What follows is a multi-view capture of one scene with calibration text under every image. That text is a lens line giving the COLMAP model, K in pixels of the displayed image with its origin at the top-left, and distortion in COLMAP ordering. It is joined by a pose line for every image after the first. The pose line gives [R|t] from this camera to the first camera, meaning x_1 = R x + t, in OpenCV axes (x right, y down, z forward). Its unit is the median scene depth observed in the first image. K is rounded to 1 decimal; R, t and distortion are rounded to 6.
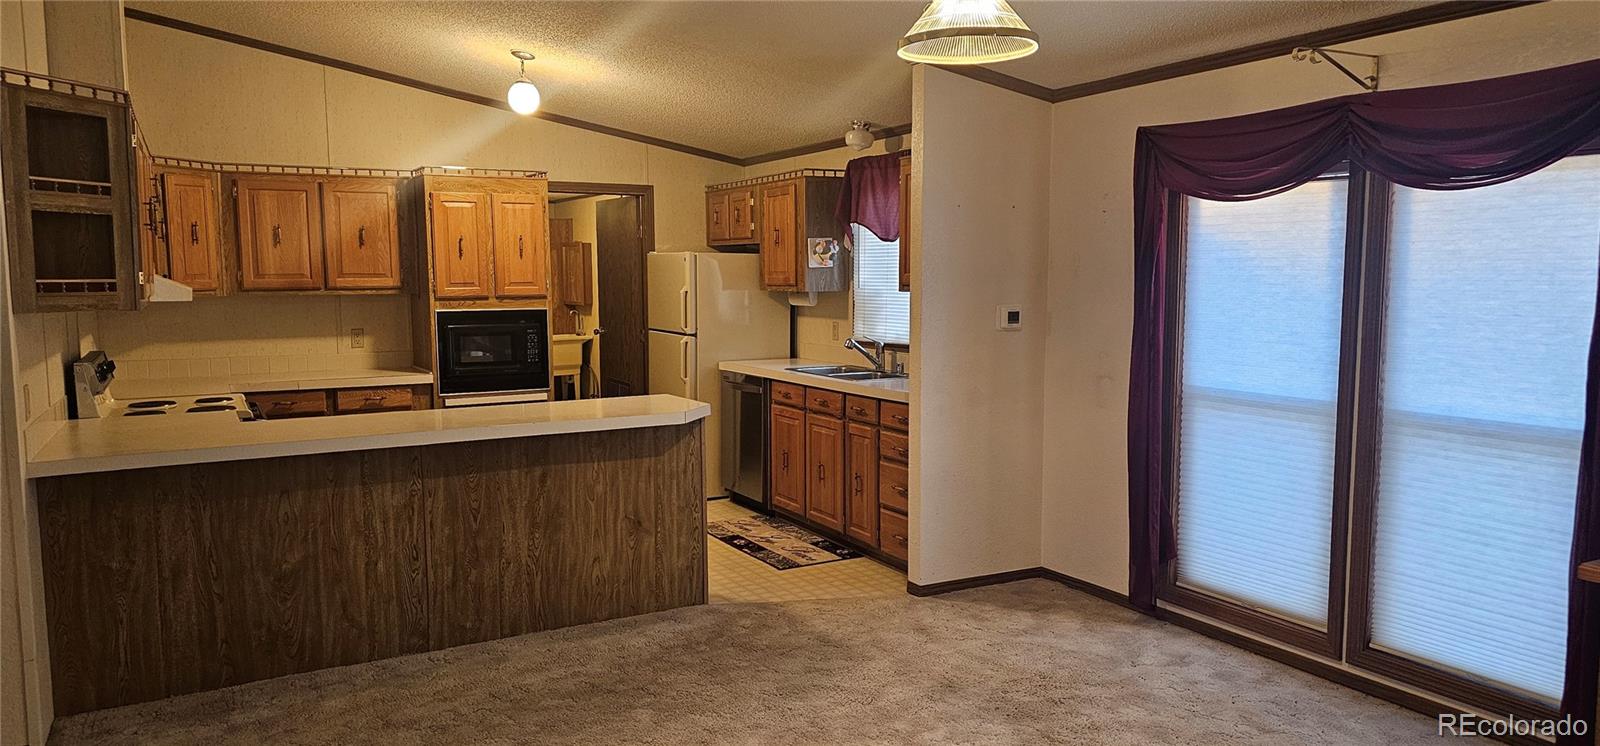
lens RADIAL K [[1083.9, 0, 809.1], [0, 1083.9, 378.8], [0, 0, 1]] dist [0.042505, -0.018005]
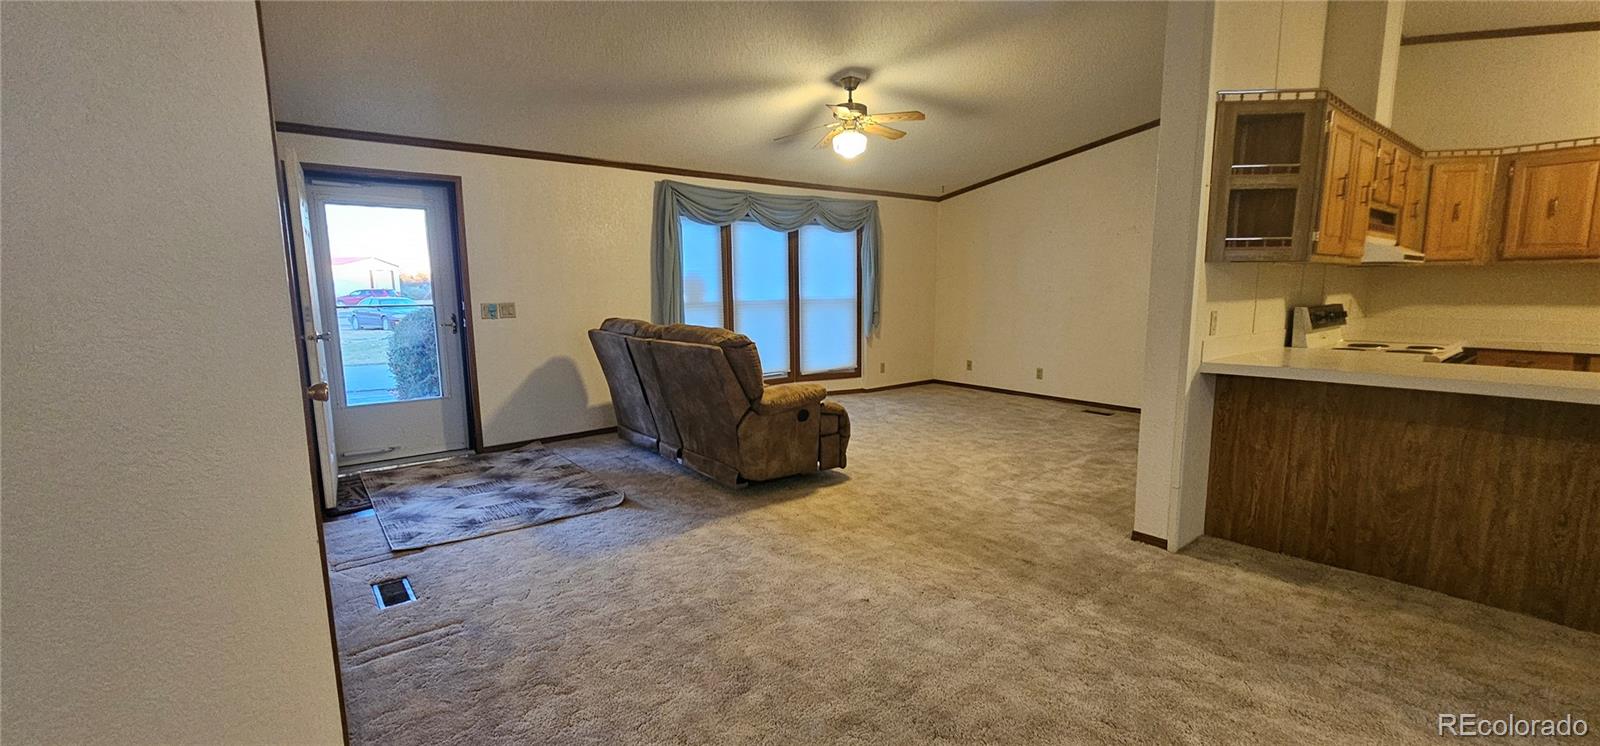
lens RADIAL K [[652.9, 0, 803.8], [0, 652.9, 381.8], [0, 0, 1]] dist [0.000317, 0.000169]
pose [[0.166864, 0.142920, -0.975567, 0.045532], [-0.086161, 0.987767, 0.129970, 0.020033], [0.982208, 0.062369, 0.177137, 0.183740]]
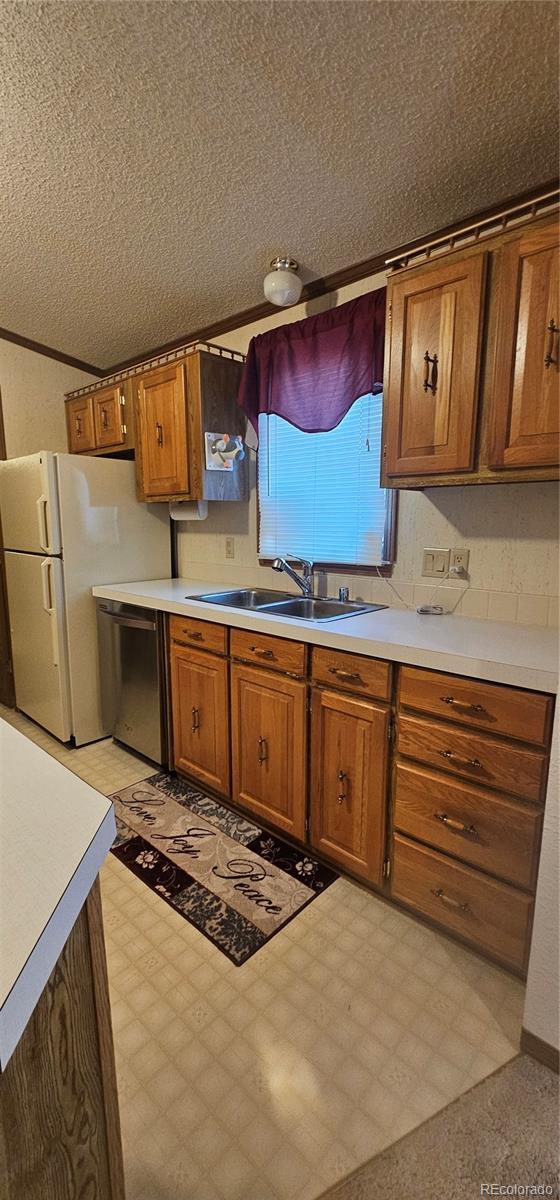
lens RADIAL K [[489.7, 0, 270.2], [0, 489.7, 597.6], [0, 0, 1]] dist [0.000317, 0.000169]
pose [[0.957287, -0.046738, 0.285338, -0.072391], [0.029235, 0.997438, 0.065296, -0.034330], [-0.287658, -0.054165, 0.956200, 0.721411]]
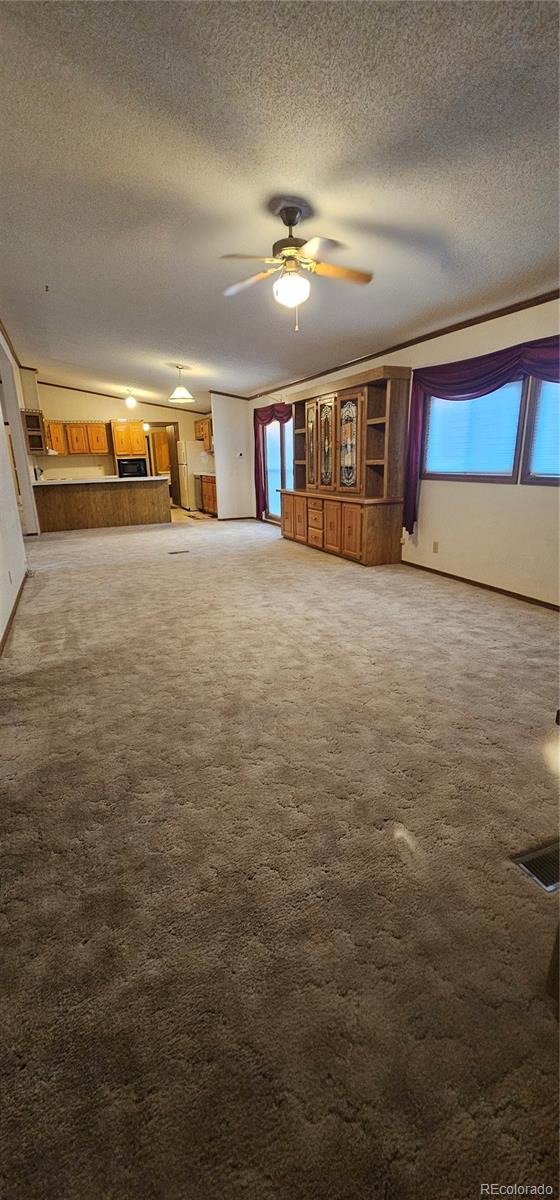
lens RADIAL K [[489.7, 0, 275.9], [0, 489.7, 603.1], [0, 0, 1]] dist [0.000317, 0.000169]
pose [[0.992922, 0.013496, -0.118003, 0.480324], [0.009835, 0.980769, 0.194922, 0.119824], [0.118364, -0.194703, 0.973694, -0.815373]]
